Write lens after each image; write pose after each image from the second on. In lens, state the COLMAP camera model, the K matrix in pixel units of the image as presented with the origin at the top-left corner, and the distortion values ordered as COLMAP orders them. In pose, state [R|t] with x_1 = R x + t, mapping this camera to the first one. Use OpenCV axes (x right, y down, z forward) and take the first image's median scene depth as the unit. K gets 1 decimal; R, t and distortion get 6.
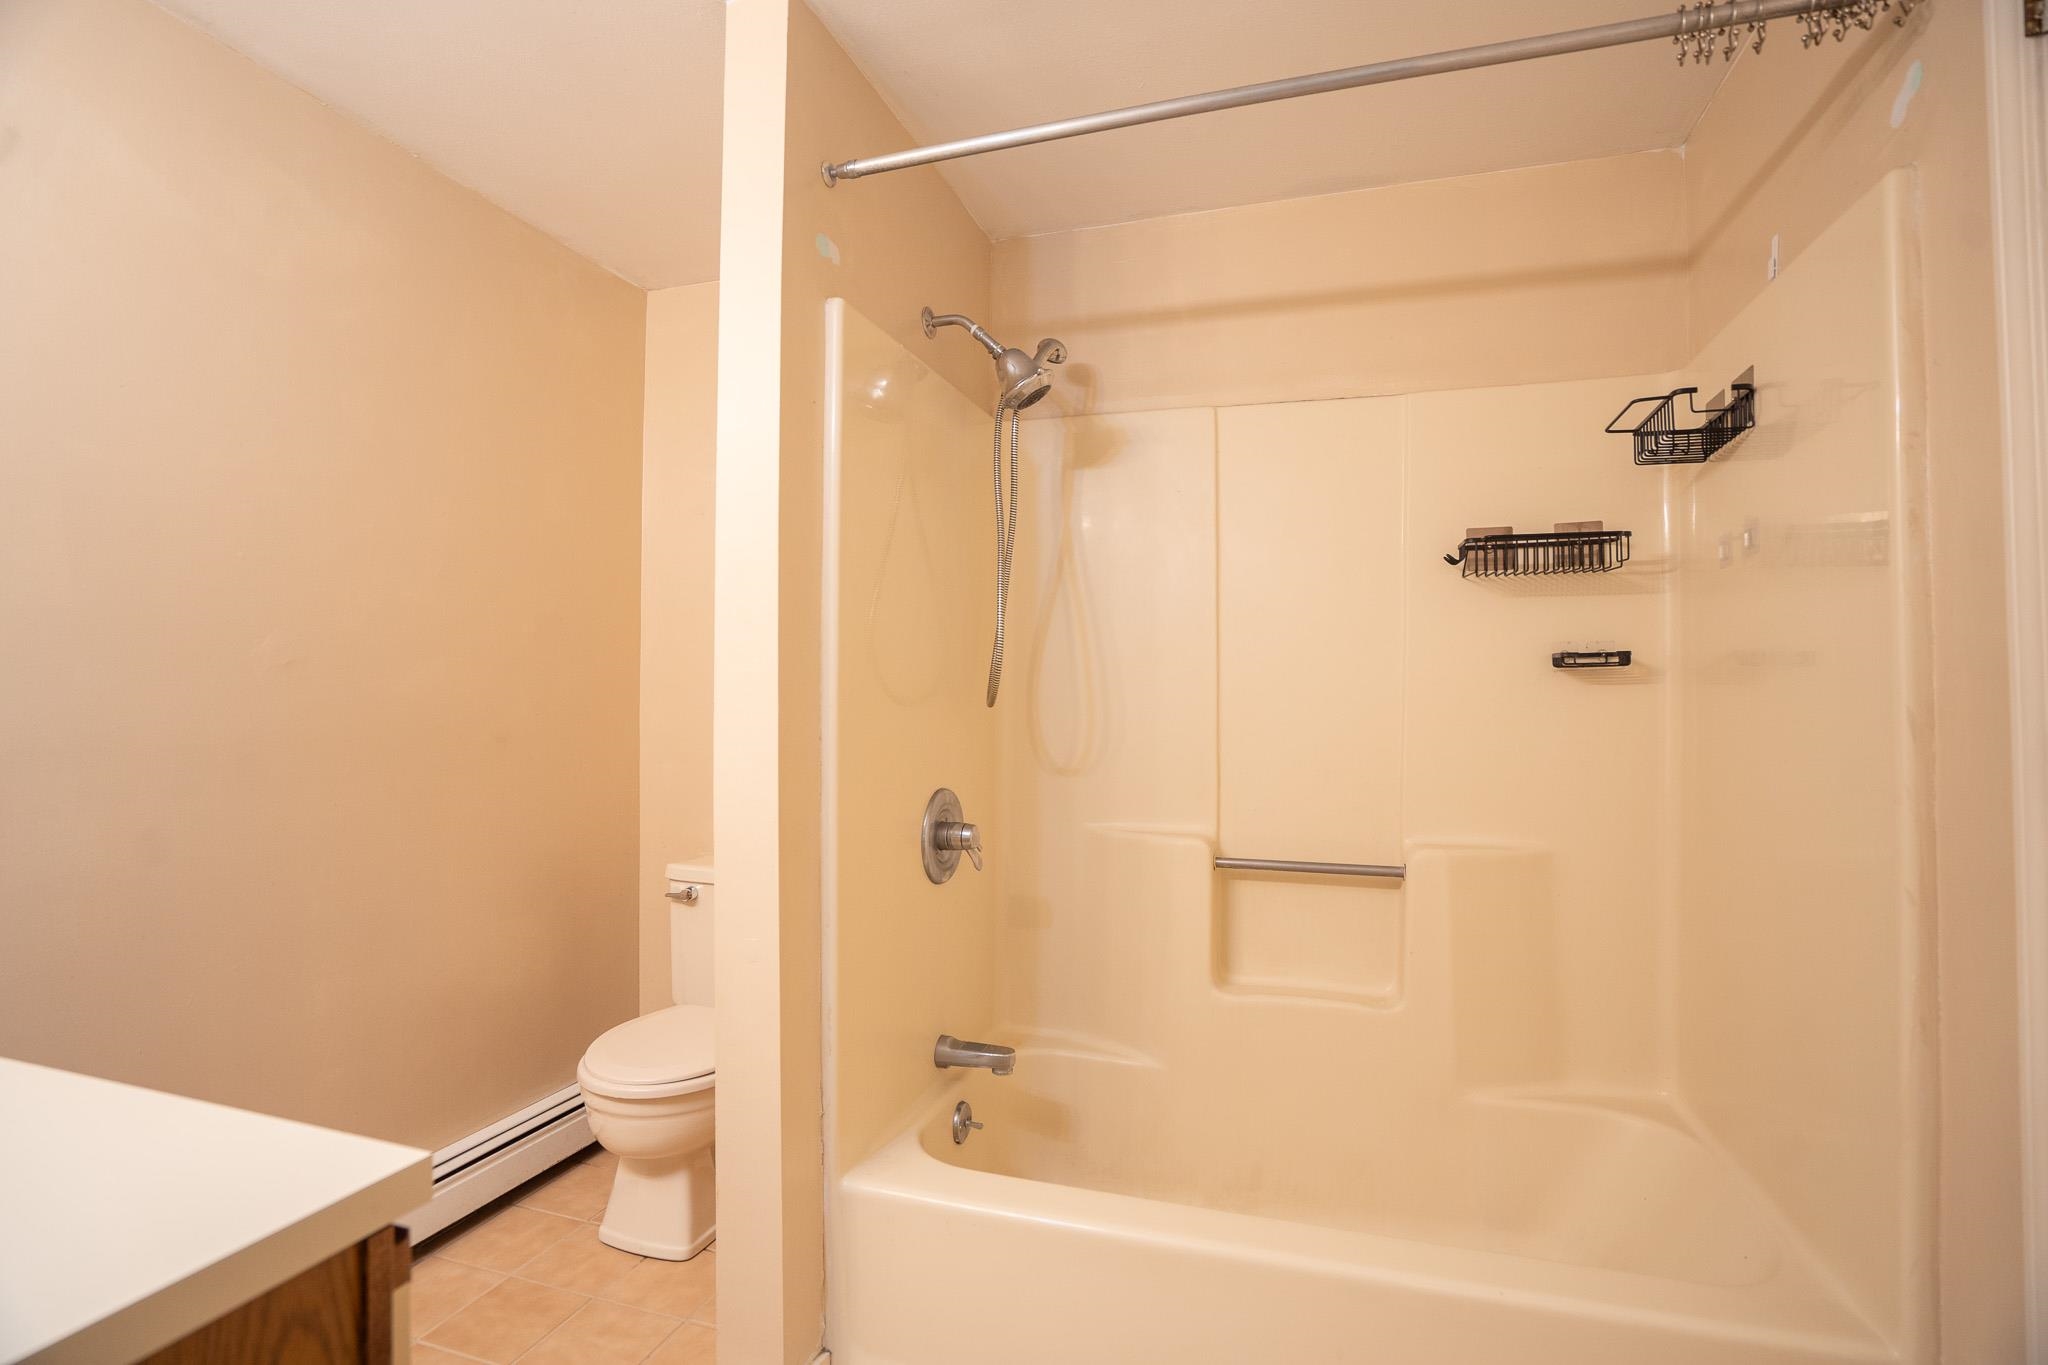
lens RADIAL K [[969.9, 0, 1024.8], [0, 969.9, 680.7], [0, 0, 1]] dist [-0.027396, 0.001390]
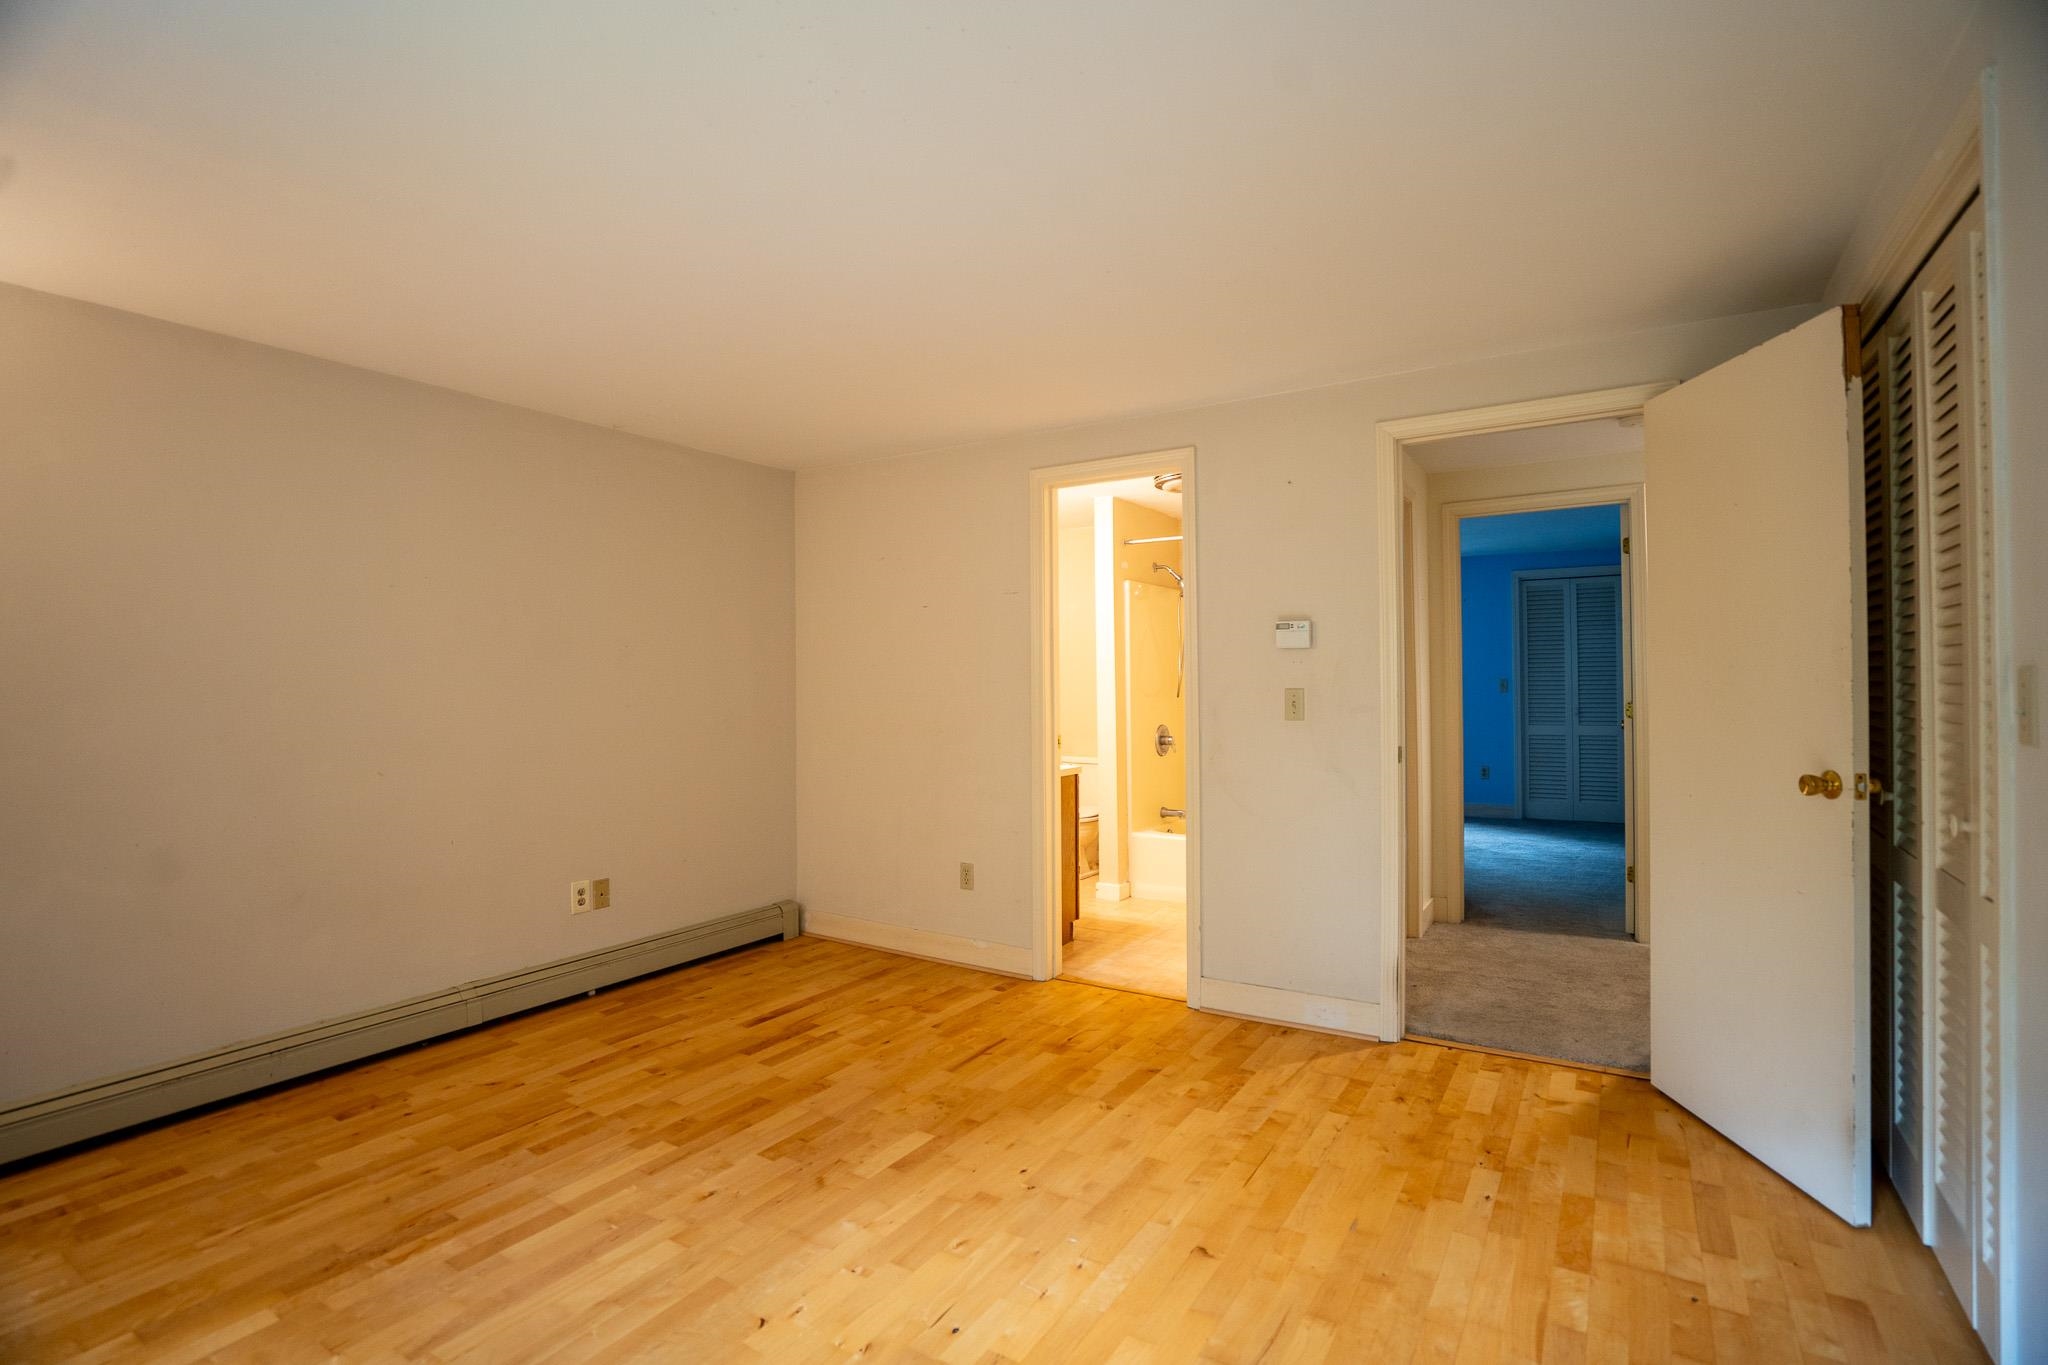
lens RADIAL K [[969.9, 0, 1024.3], [0, 969.9, 680.3], [0, 0, 1]] dist [-0.027396, 0.001390]
pose [[0.969461, -0.014638, -0.244810, 0.237794], [0.015971, 0.999866, 0.003462, -0.039143], [0.244727, -0.007266, 0.969565, -2.002719]]
